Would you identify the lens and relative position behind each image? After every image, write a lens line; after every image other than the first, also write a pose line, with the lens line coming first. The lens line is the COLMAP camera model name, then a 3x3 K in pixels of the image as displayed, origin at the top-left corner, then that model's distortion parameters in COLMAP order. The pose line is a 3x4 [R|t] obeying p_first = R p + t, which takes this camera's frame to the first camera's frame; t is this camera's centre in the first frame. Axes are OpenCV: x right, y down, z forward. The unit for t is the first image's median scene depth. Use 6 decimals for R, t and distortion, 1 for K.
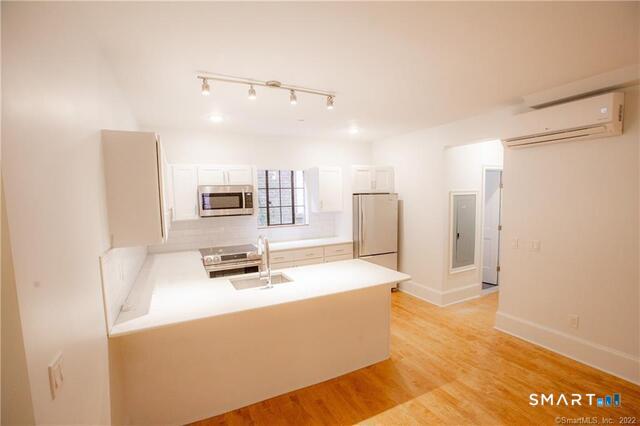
lens RADIAL K [[302.2, 0, 324.3], [0, 302.2, 220.0], [0, 0, 1]] dist [-0.048282, 0.000034]
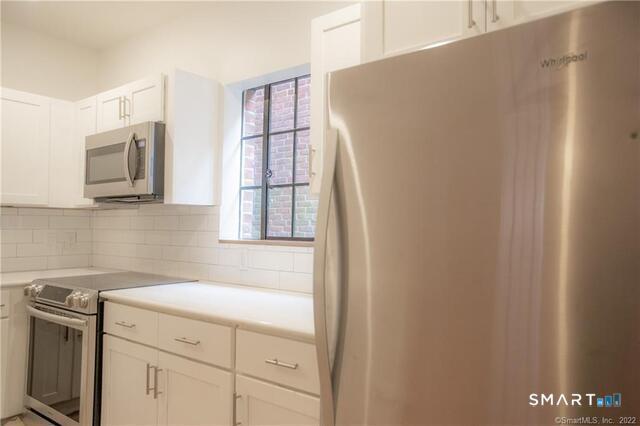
lens RADIAL K [[474.0, 0, 320.0], [0, 474.0, 213.0], [0, 0, 1]] dist [-0.000138, -0.000119]
pose [[0.412277, -0.004479, -0.911048, 0.359714], [-0.090649, 0.994824, -0.045912, 0.007874], [0.906538, 0.101514, 0.409737, 0.869547]]
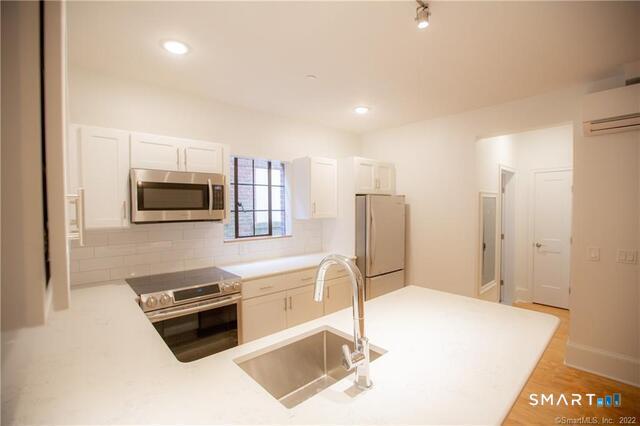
lens RADIAL K [[288.5, 0, 320.0], [0, 288.5, 213.0], [0, 0, 1]] dist [-0.031578, 0.000215]
pose [[0.964974, 0.008573, 0.262206, -0.183139], [0.010090, 0.997514, -0.069749, 0.010190], [-0.262152, 0.069951, 0.962488, 0.333504]]
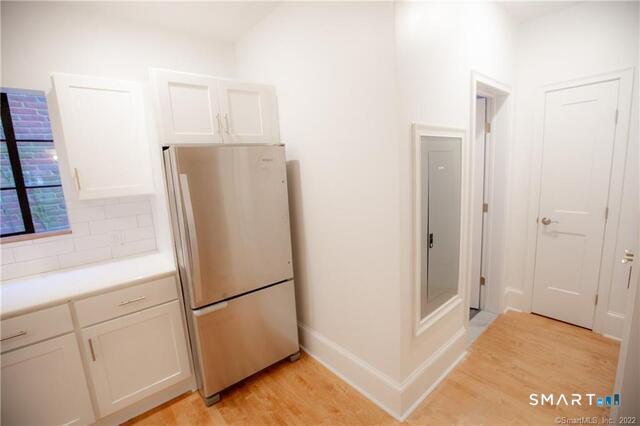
lens RADIAL K [[288.5, 0, 320.0], [0, 288.5, 213.0], [0, 0, 1]] dist [-0.031578, 0.000215]
pose [[0.971978, -0.071096, 0.224064, 0.201703], [0.058377, 0.996311, 0.062894, -0.015614], [-0.227710, -0.048052, 0.972543, 0.612109]]
